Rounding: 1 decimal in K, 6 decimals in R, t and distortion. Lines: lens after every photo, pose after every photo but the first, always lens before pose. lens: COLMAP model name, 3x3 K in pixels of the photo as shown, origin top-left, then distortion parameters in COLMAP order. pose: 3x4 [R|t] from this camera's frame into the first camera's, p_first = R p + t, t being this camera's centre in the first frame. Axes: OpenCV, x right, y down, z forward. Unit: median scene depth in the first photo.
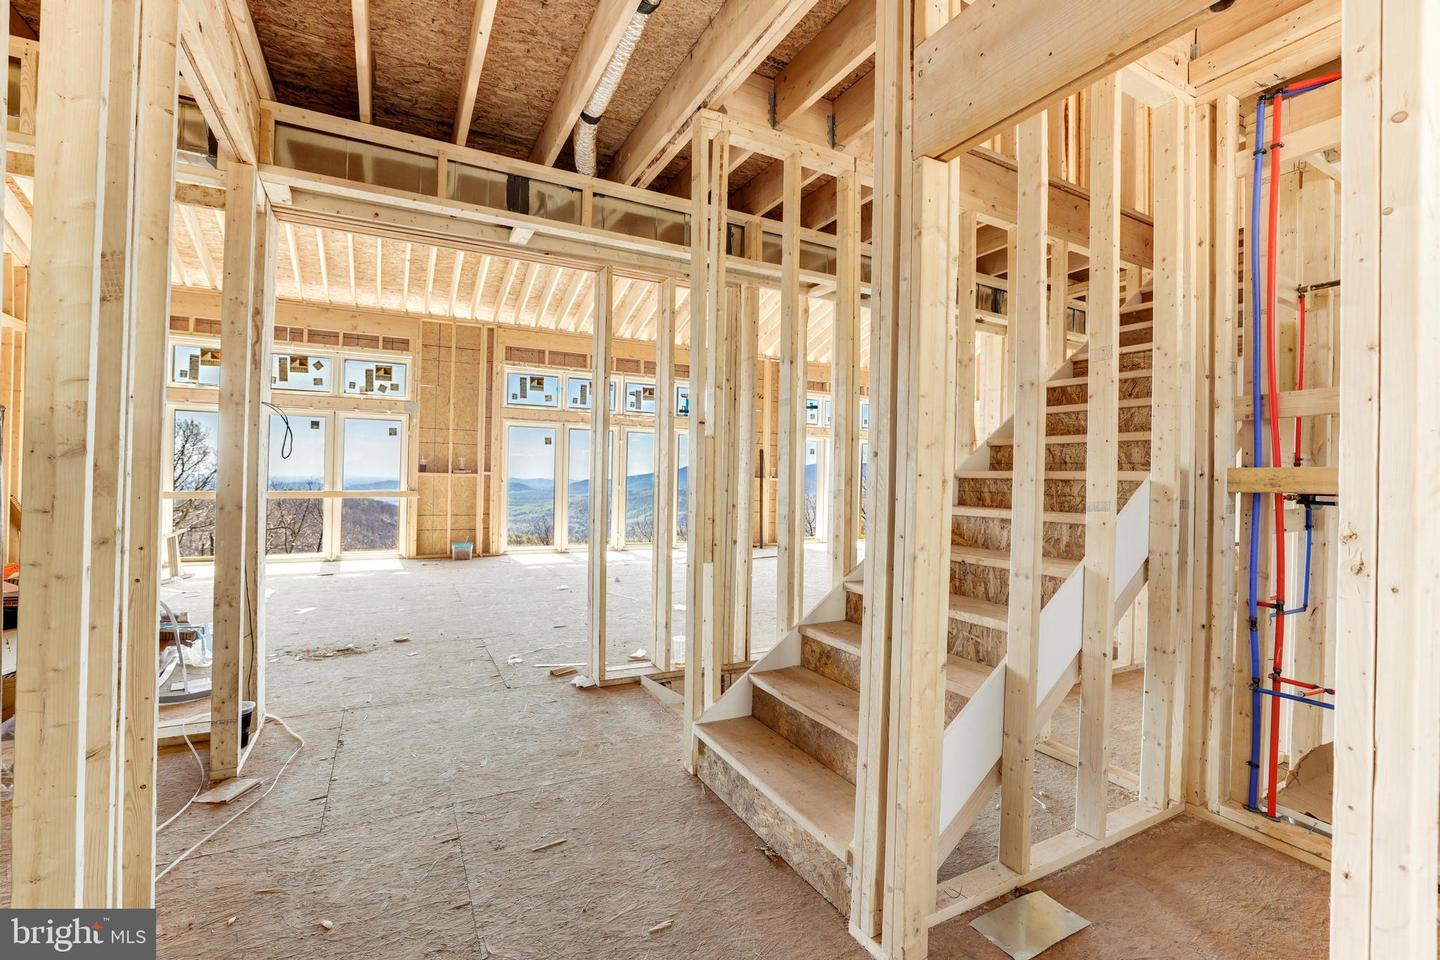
lens RADIAL K [[623.1, 0, 717.5], [0, 623.1, 471.2], [0, 0, 1]] dist [-0.040803, 0.013461]
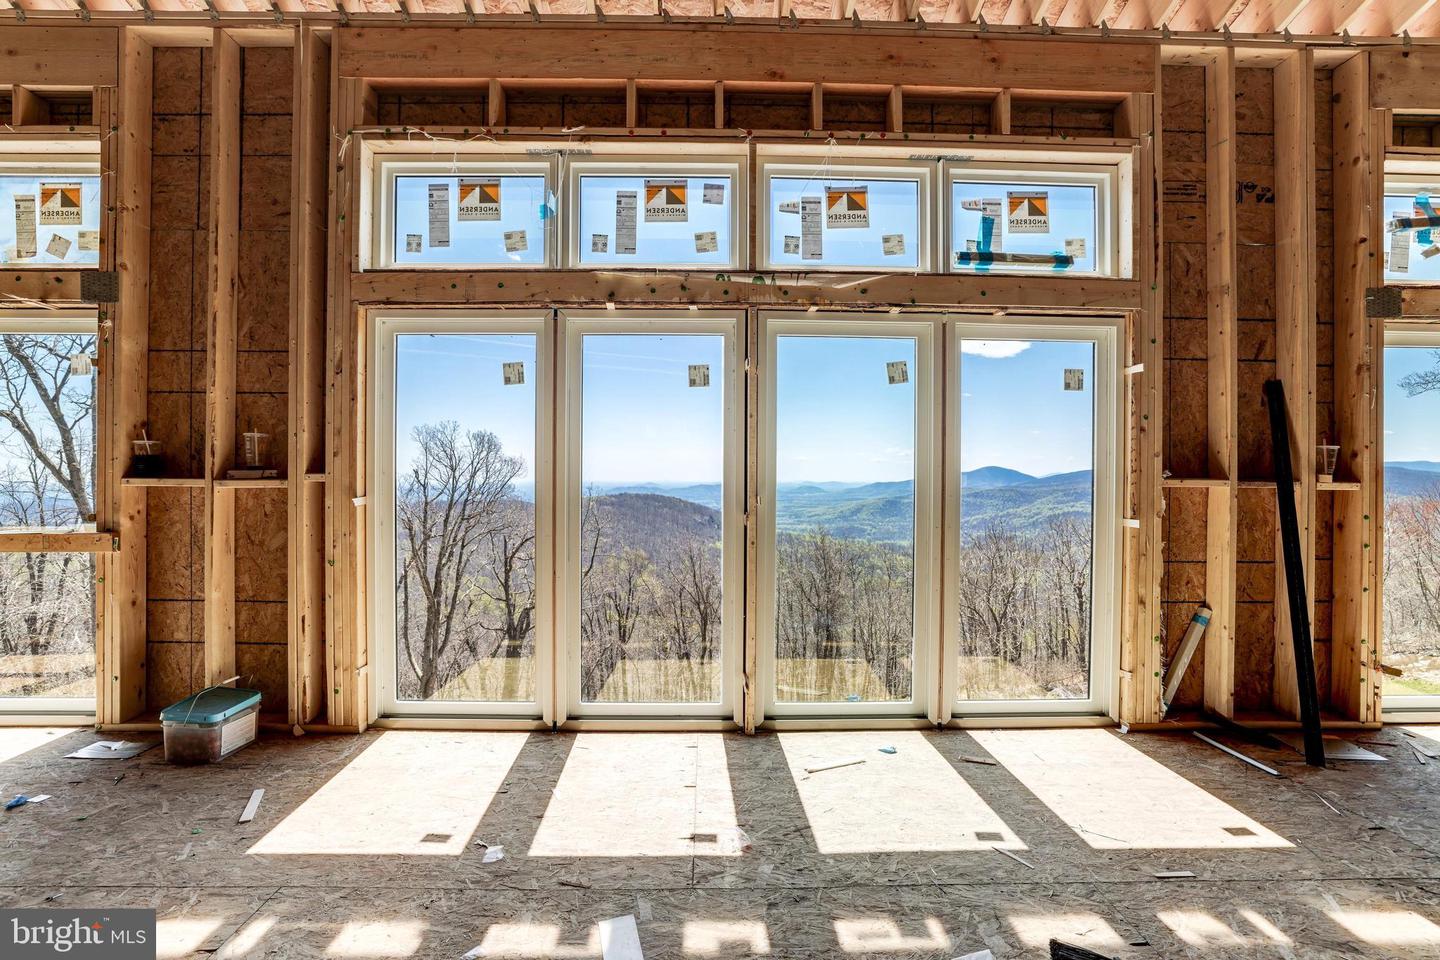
lens RADIAL K [[623.1, 0, 719.5], [0, 623.1, 471.2], [0, 0, 1]] dist [-0.040803, 0.013461]
pose [[0.896097, -0.017482, -0.443514, -0.041769], [0.016114, 0.999847, -0.006853, 0.005578], [0.443566, -0.001006, 0.896241, 0.832663]]
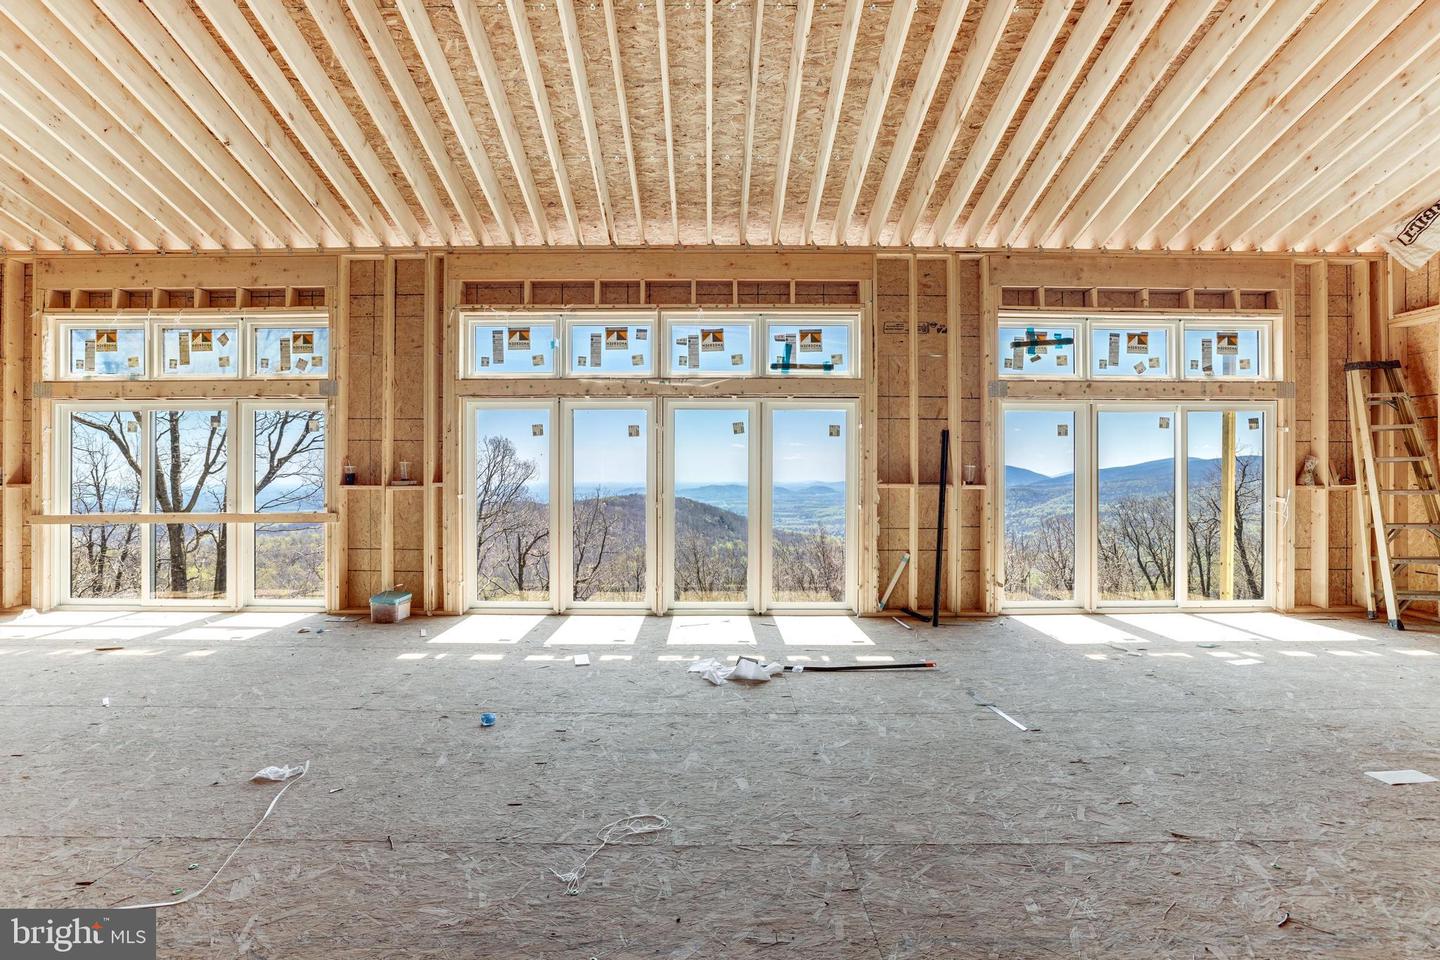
lens RADIAL K [[623.1, 0, 719.6], [0, 623.1, 469.2], [0, 0, 1]] dist [-0.040803, 0.013461]
pose [[0.888483, -0.022884, -0.458339, 0.181119], [0.019892, 0.999738, -0.011354, 0.000239], [0.458478, 0.000971, 0.888705, 0.588603]]
